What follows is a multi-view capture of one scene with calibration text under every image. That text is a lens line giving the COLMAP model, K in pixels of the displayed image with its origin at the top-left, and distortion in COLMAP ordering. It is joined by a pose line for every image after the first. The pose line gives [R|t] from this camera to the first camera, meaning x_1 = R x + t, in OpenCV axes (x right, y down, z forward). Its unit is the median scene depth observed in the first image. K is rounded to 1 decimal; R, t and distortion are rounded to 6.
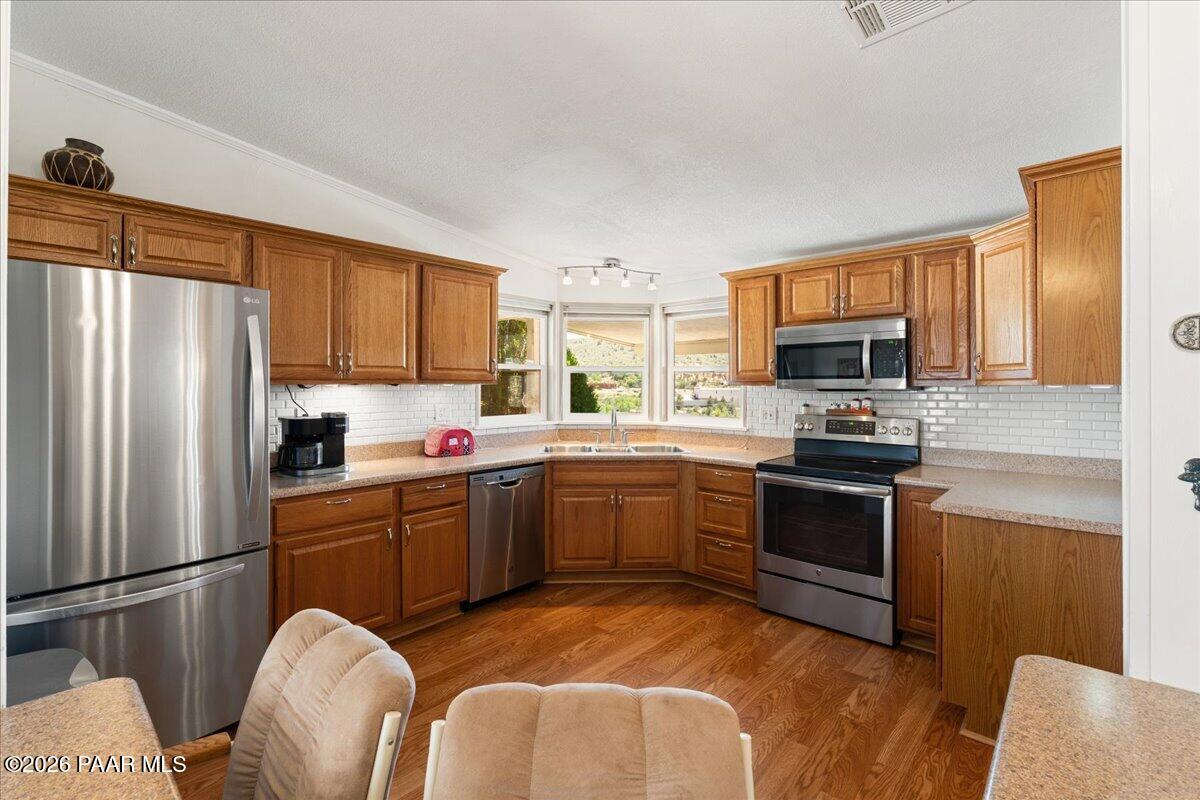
lens RADIAL K [[536.6, 0, 593.1], [0, 536.6, 386.1], [0, 0, 1]] dist [-0.002514, 0.000628]
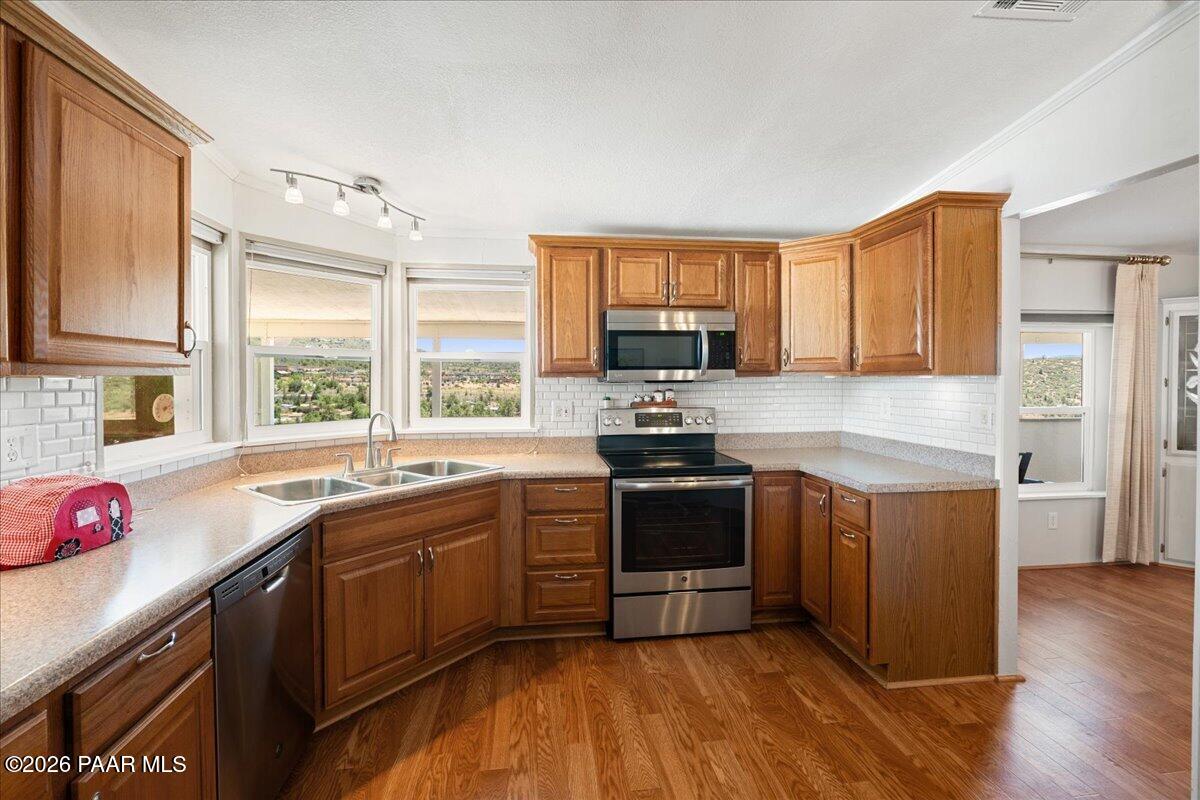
lens RADIAL K [[536.6, 0, 600.8], [0, 536.6, 385.4], [0, 0, 1]] dist [-0.002514, 0.000628]
pose [[0.645789, -0.014948, 0.763370, -0.334648], [0.004769, 0.999868, 0.015544, -0.001171], [-0.763501, -0.006398, 0.645775, 0.458266]]
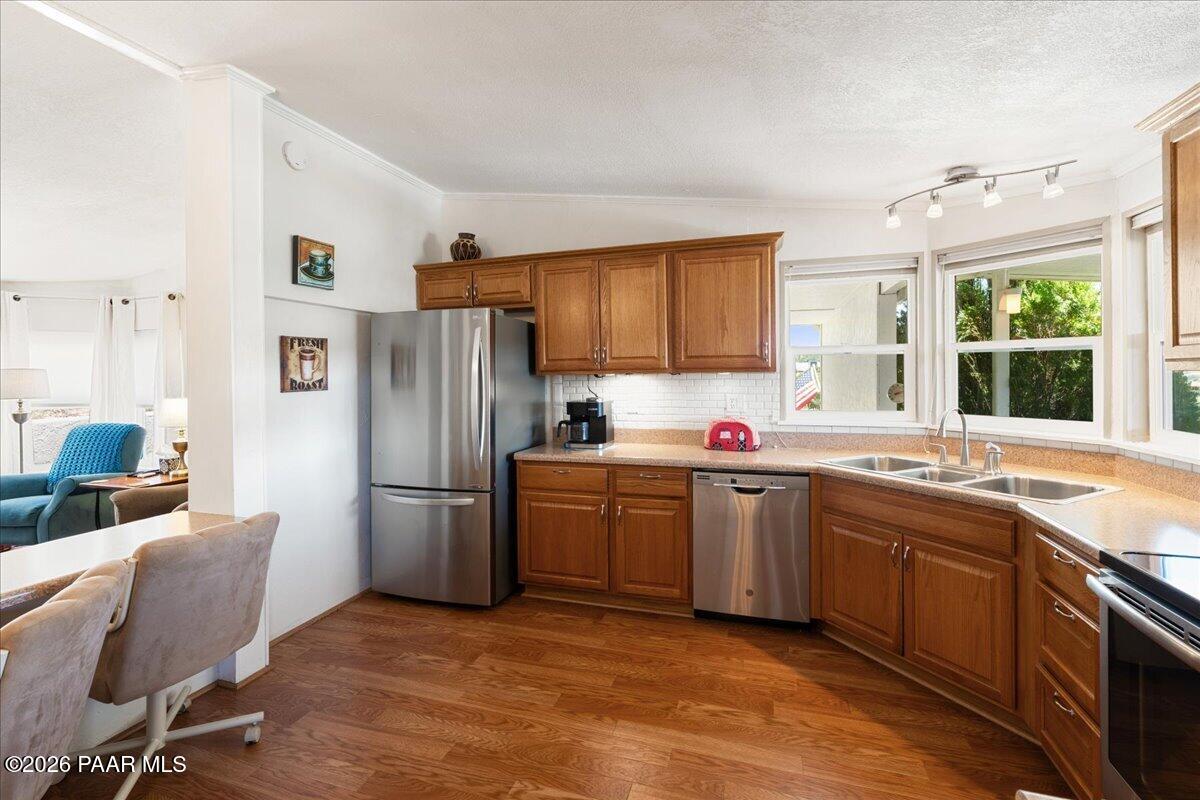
lens RADIAL K [[536.6, 0, 600.8], [0, 536.6, 377.4], [0, 0, 1]] dist [-0.002514, 0.000628]
pose [[0.421655, 0.001313, -0.906755, 0.512009], [0.008539, 0.999949, 0.005419, -0.002469], [0.906716, -0.010027, 0.421622, 0.438121]]
